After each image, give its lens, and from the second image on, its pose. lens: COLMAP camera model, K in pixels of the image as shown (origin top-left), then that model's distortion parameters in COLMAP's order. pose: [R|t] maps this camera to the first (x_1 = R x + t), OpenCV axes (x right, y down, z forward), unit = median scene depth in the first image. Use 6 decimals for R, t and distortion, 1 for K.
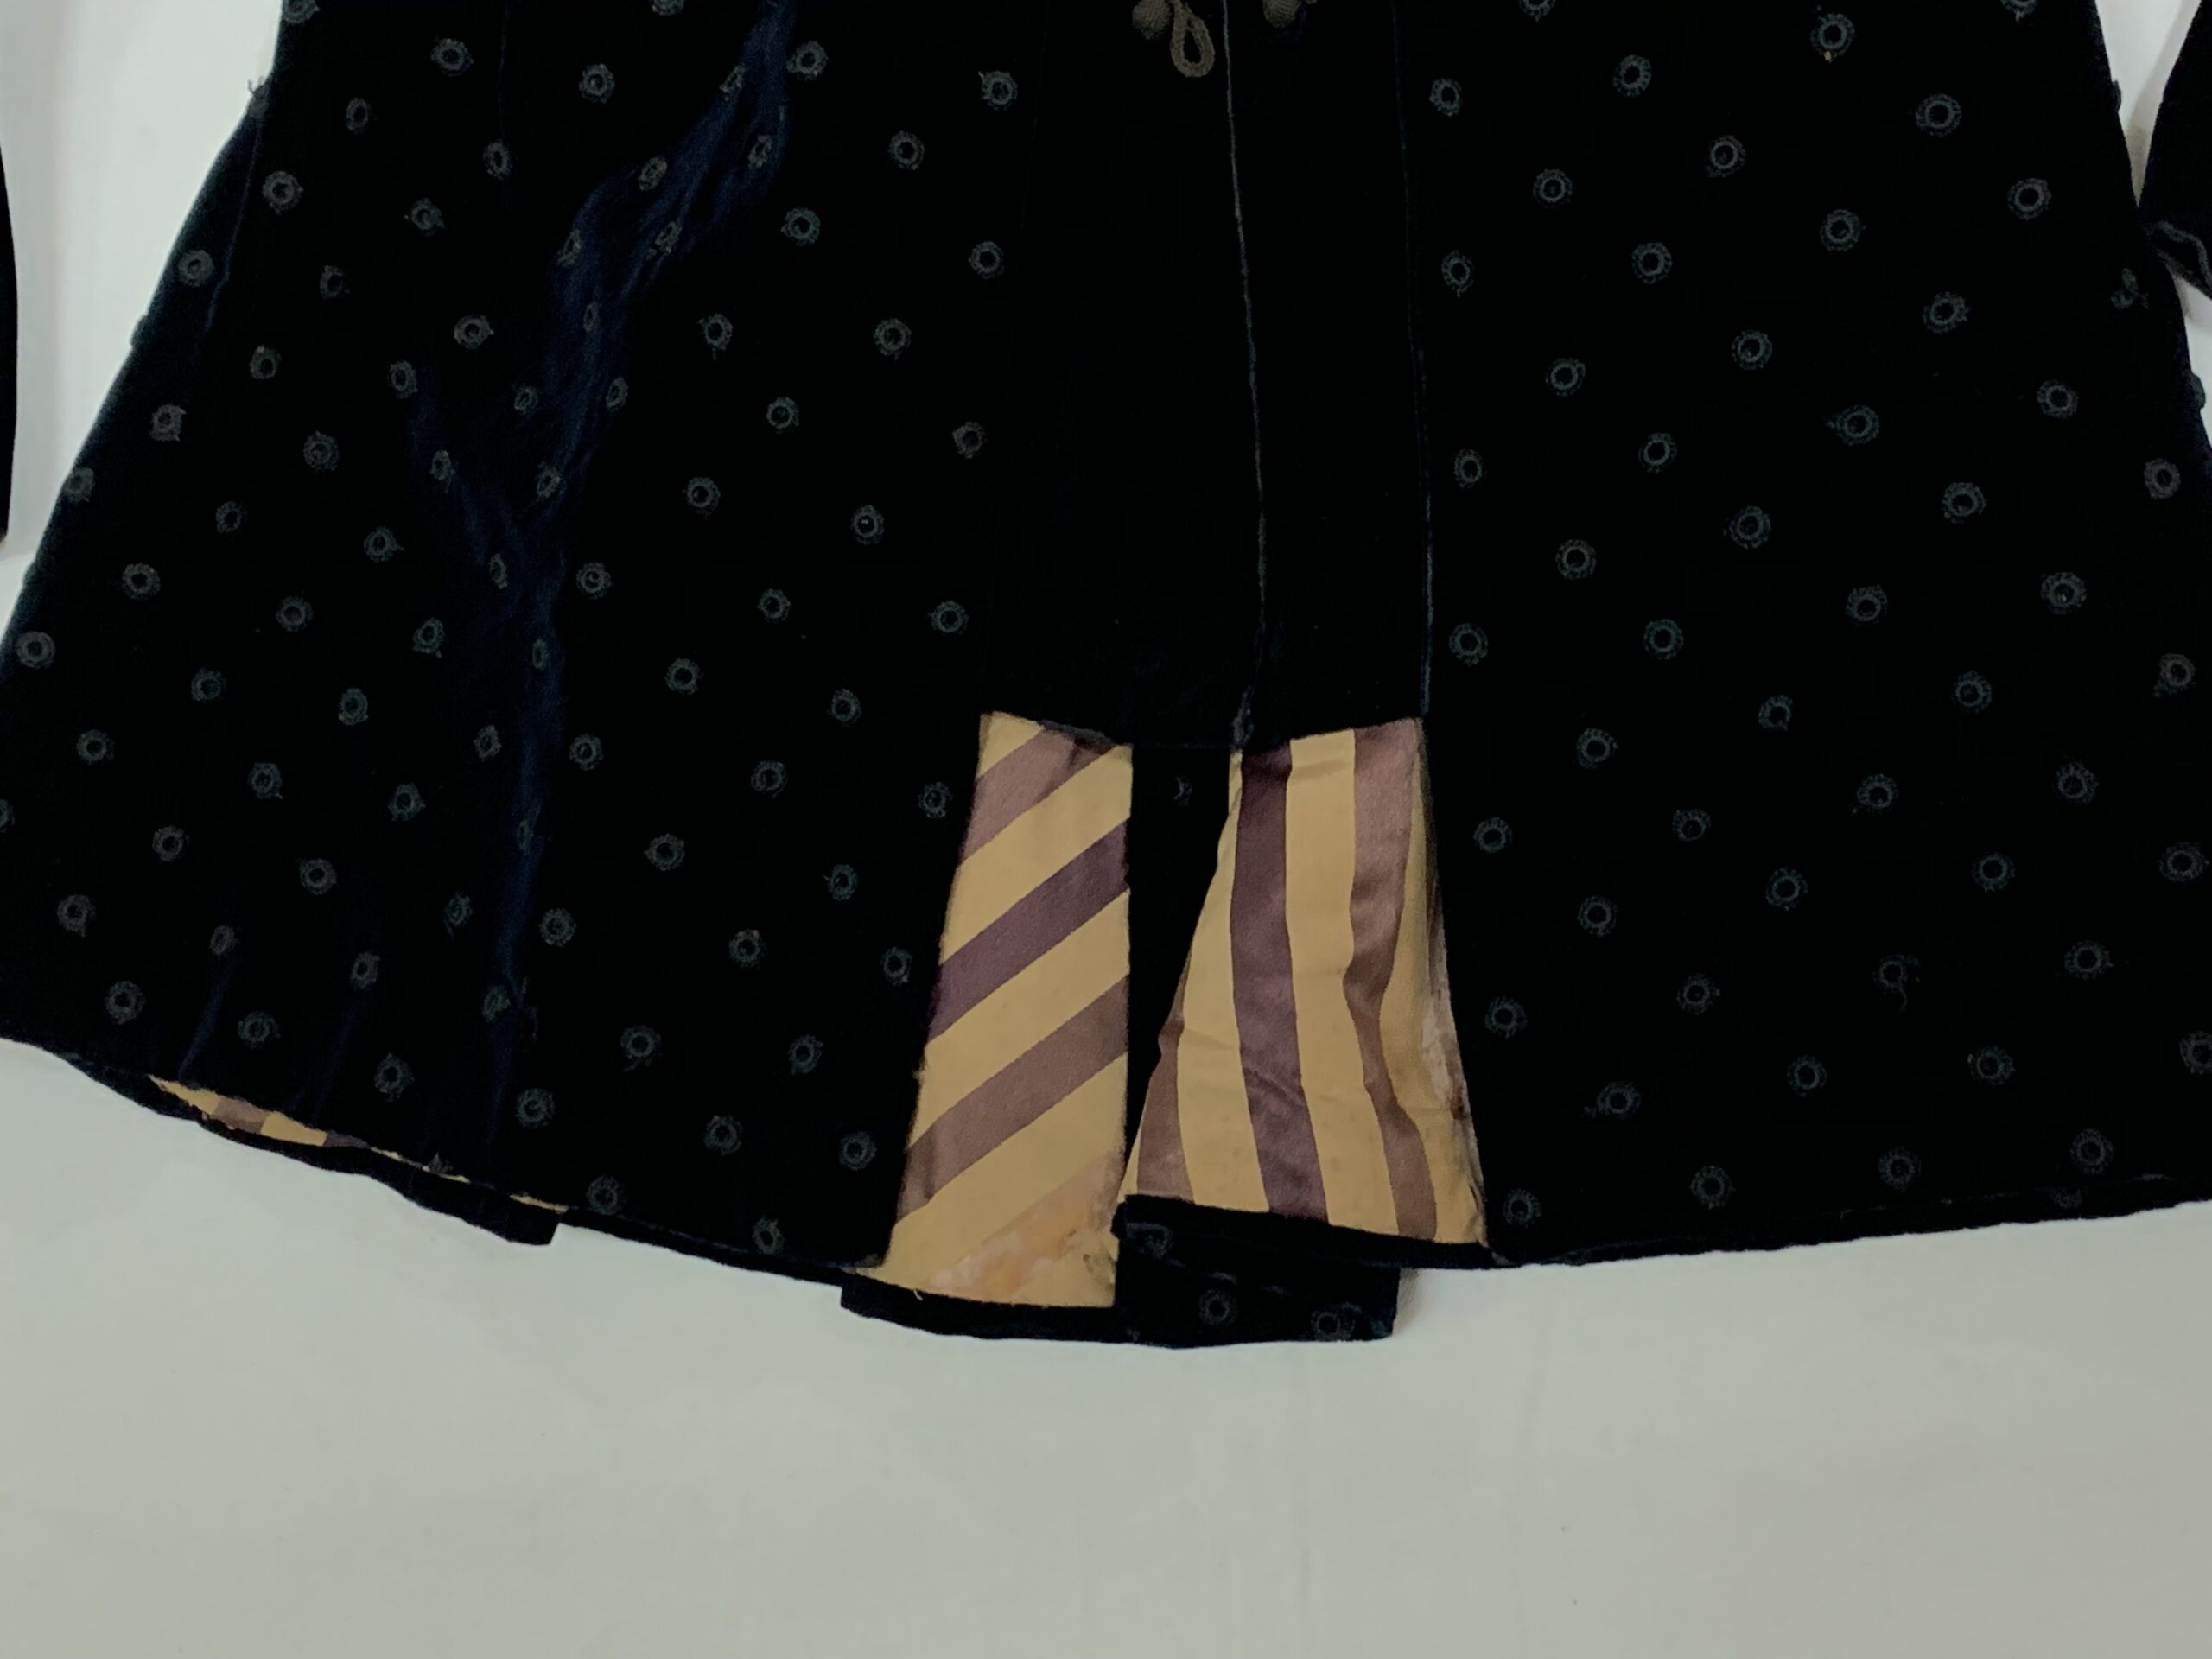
lens RADIAL K [[2939.9, 0, 1106.0], [0, 2939.9, 829.5], [0, 0, 1]] dist [0.210754, -0.561042]
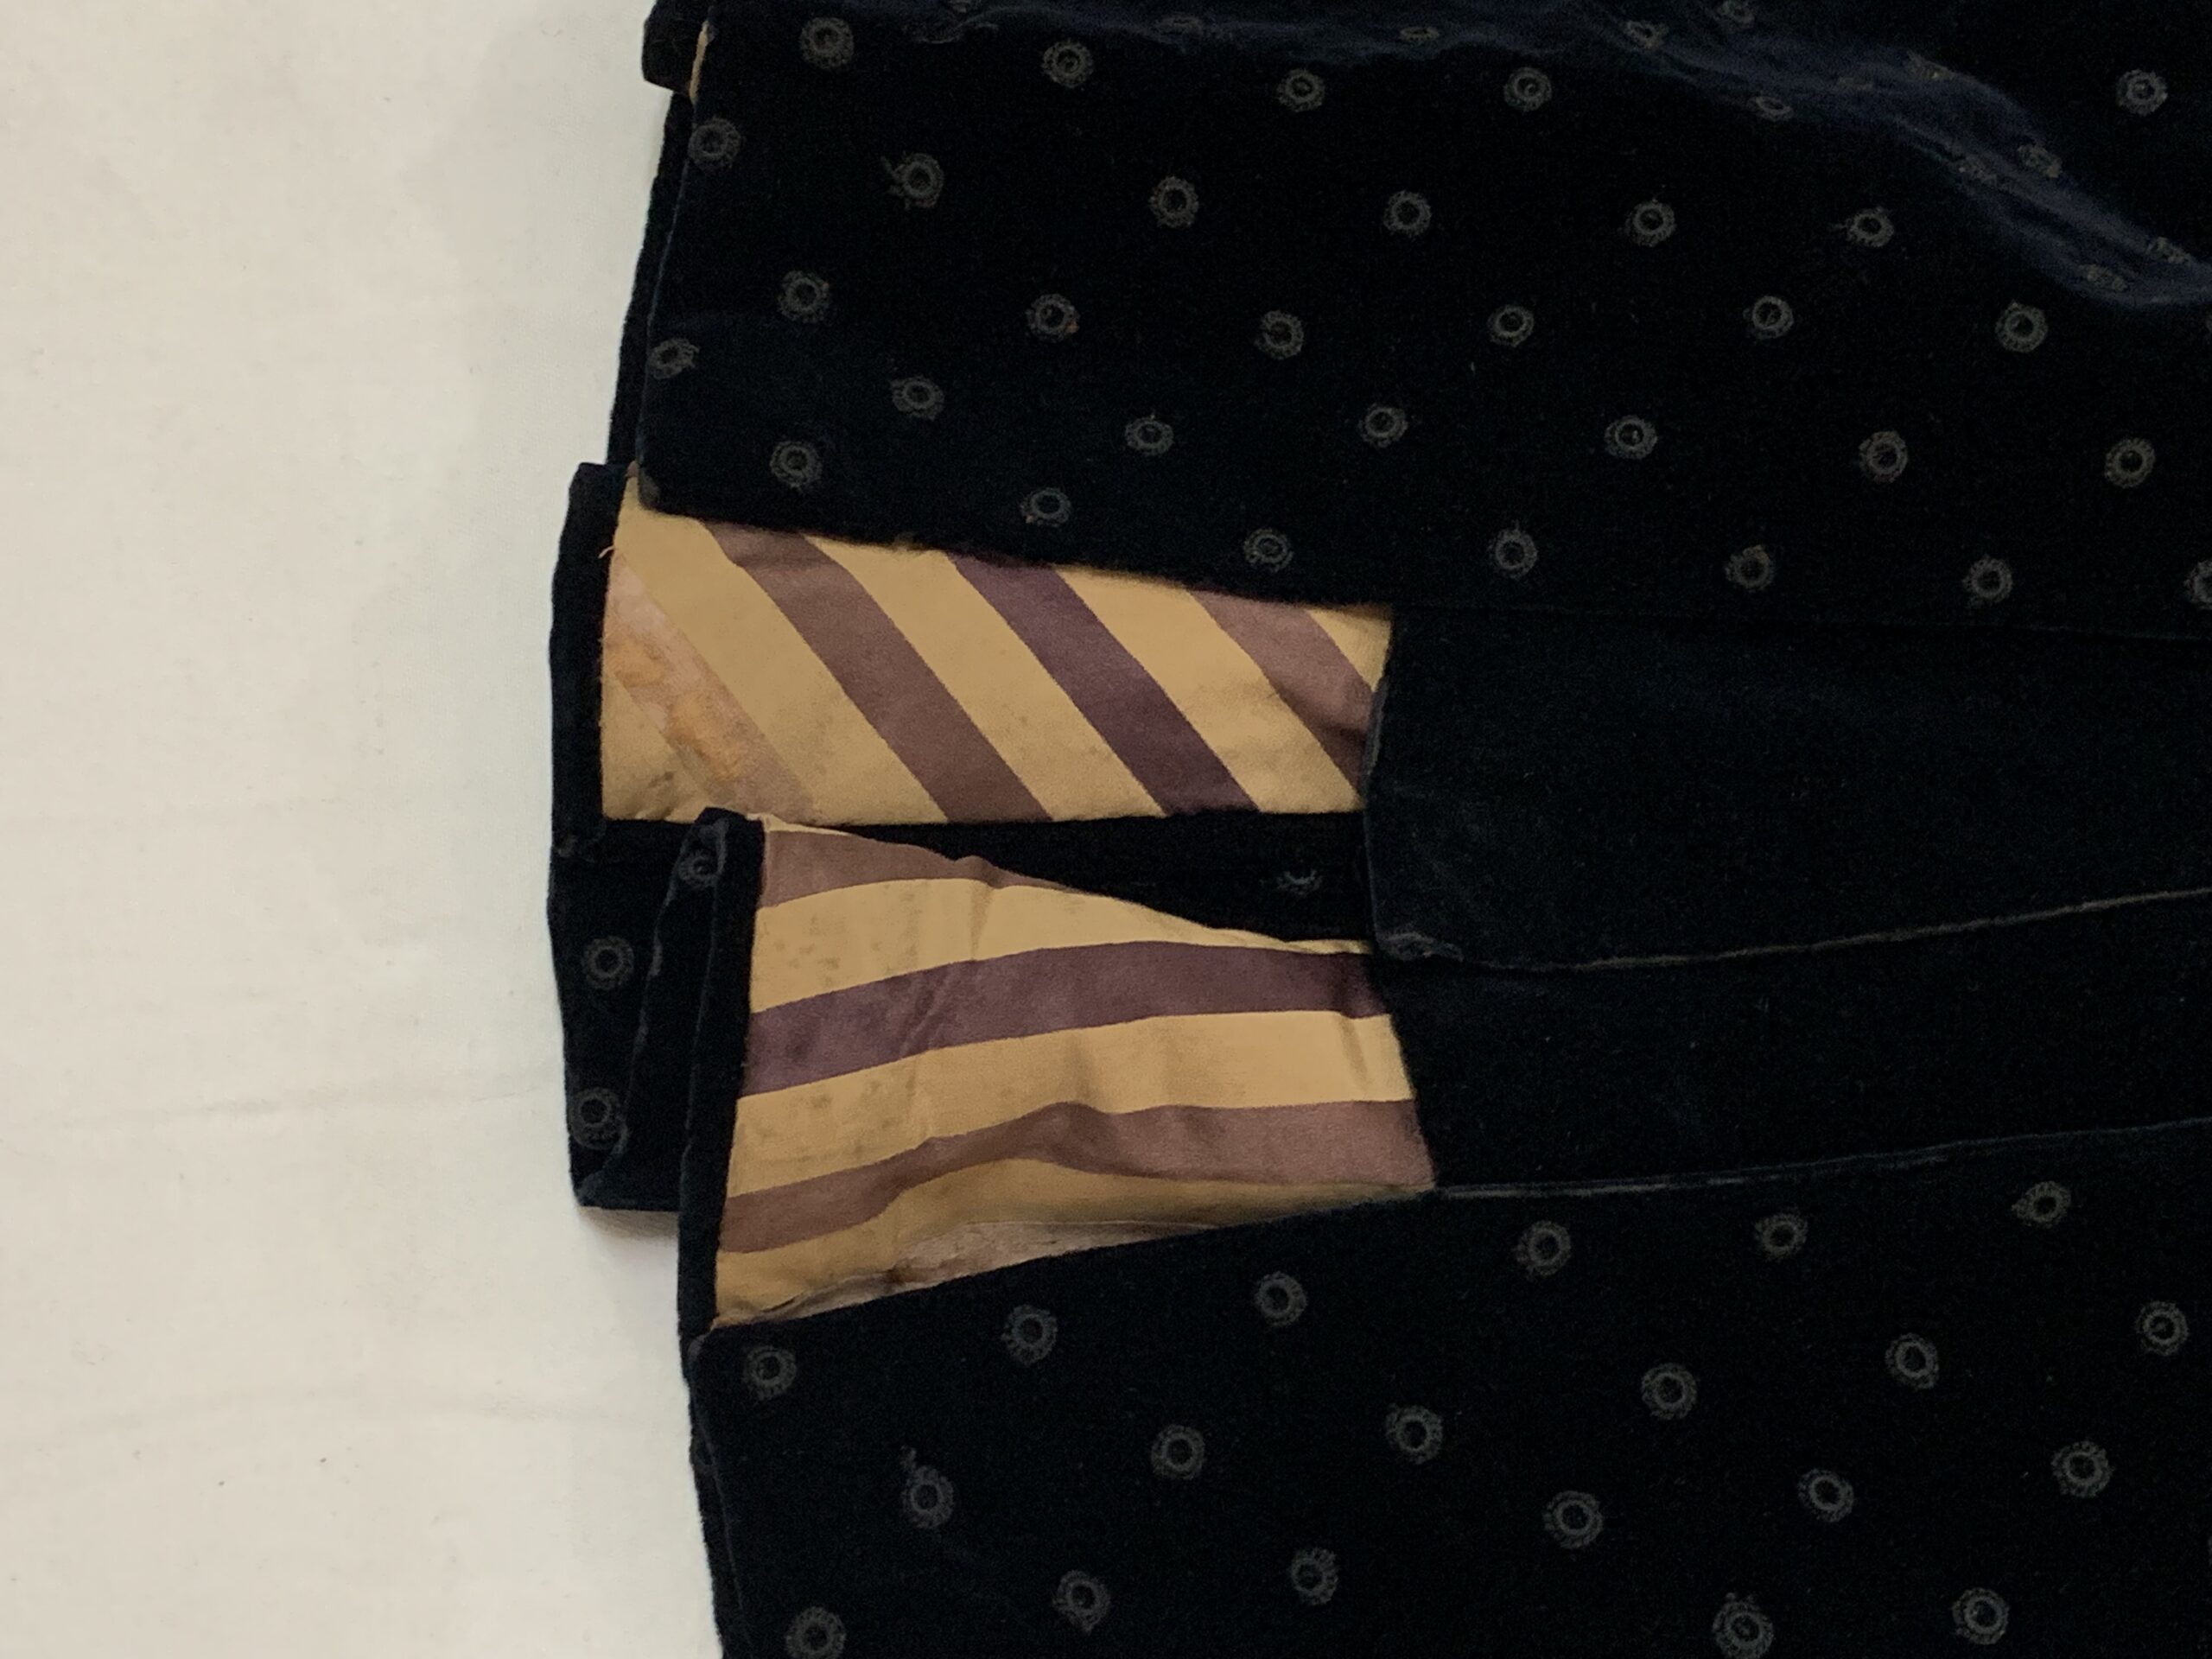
lens RADIAL K [[2939.9, 0, 1106.0], [0, 2939.9, 829.5], [0, 0, 1]] dist [0.210754, -0.561042]
pose [[0.060237, 0.996074, -0.064866, 0.060096], [-0.997457, 0.057586, -0.041989, 0.068108], [-0.038088, 0.067230, 0.997010, 0.265275]]
